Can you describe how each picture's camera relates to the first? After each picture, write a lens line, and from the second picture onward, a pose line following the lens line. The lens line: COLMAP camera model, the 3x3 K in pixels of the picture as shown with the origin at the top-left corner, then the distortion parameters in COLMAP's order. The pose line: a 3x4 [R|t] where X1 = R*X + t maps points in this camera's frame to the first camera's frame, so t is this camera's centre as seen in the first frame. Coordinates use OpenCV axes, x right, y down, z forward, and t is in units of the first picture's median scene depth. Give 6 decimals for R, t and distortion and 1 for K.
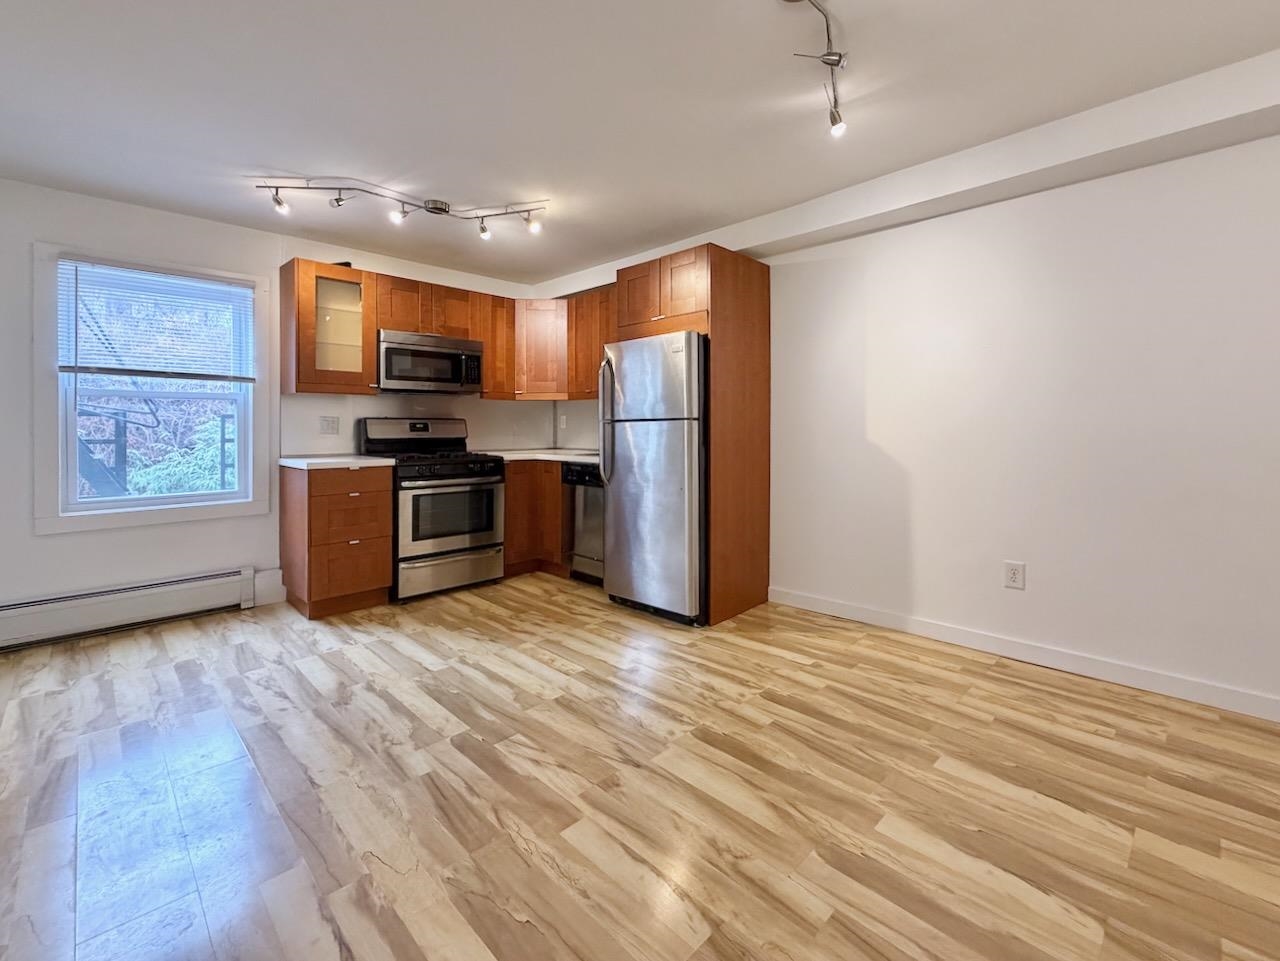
lens RADIAL K [[564.4, 0, 656.4], [0, 564.4, 431.9], [0, 0, 1]] dist [0.000430, -0.000147]
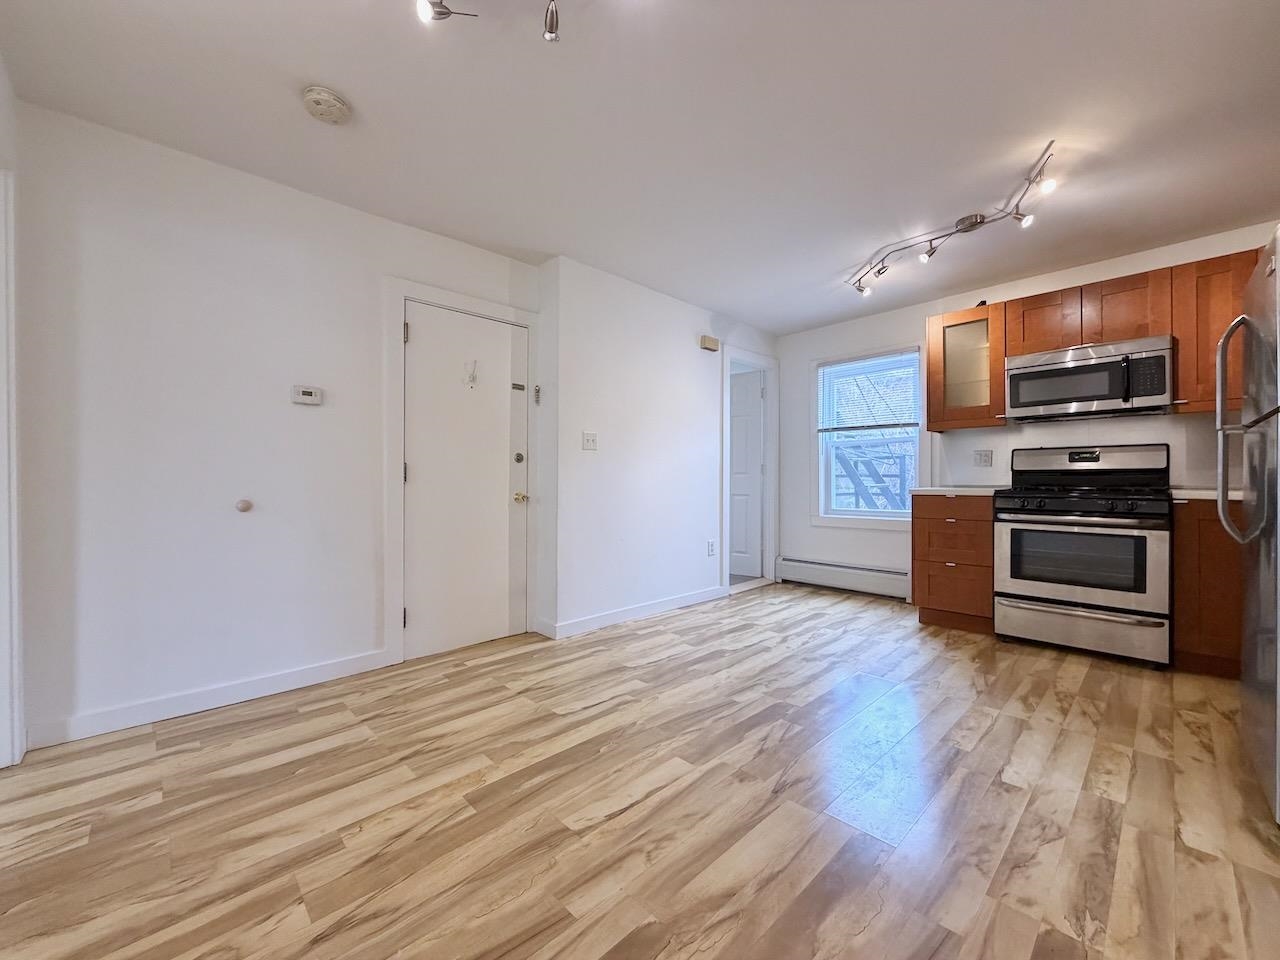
lens RADIAL K [[504.1, 0, 640.0], [0, 504.1, 480.0], [0, 0, 1]] dist [0.000941, 0.000243]
pose [[-0.026562, 0.001931, -0.999645, 0.501901], [-0.002429, 0.999995, 0.001997, 0.036897], [0.999644, 0.002481, -0.026558, 0.479507]]
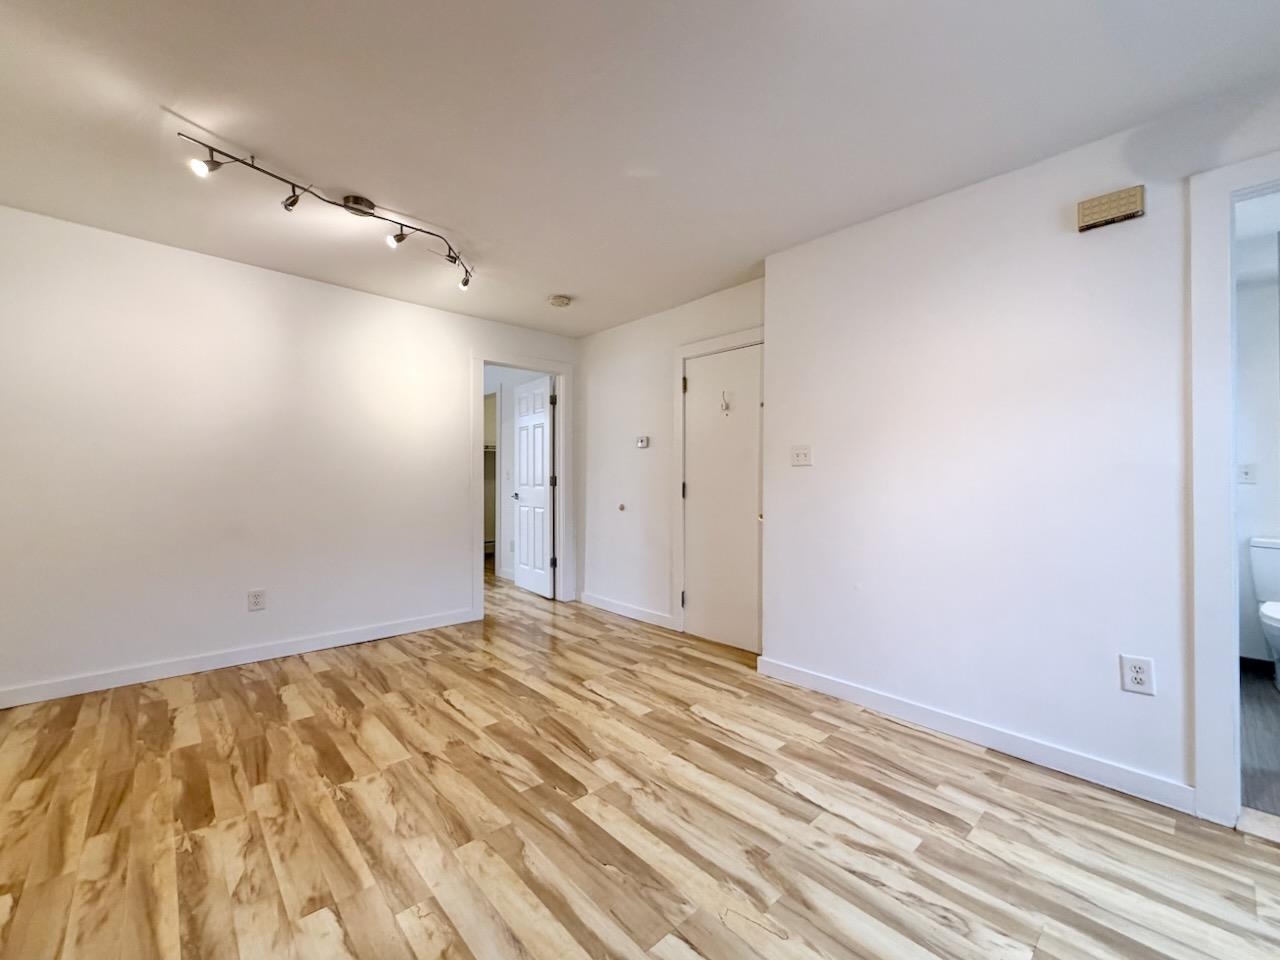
lens RADIAL K [[525.6, 0, 638.3], [0, 525.6, 475.7], [0, 0, 1]] dist [-0.000524, 0.000274]
pose [[-0.999106, -0.001884, 0.042230, -0.329034], [-0.001830, 0.999997, 0.001314, -0.009996], [-0.042233, 0.001236, -0.999107, 1.286958]]
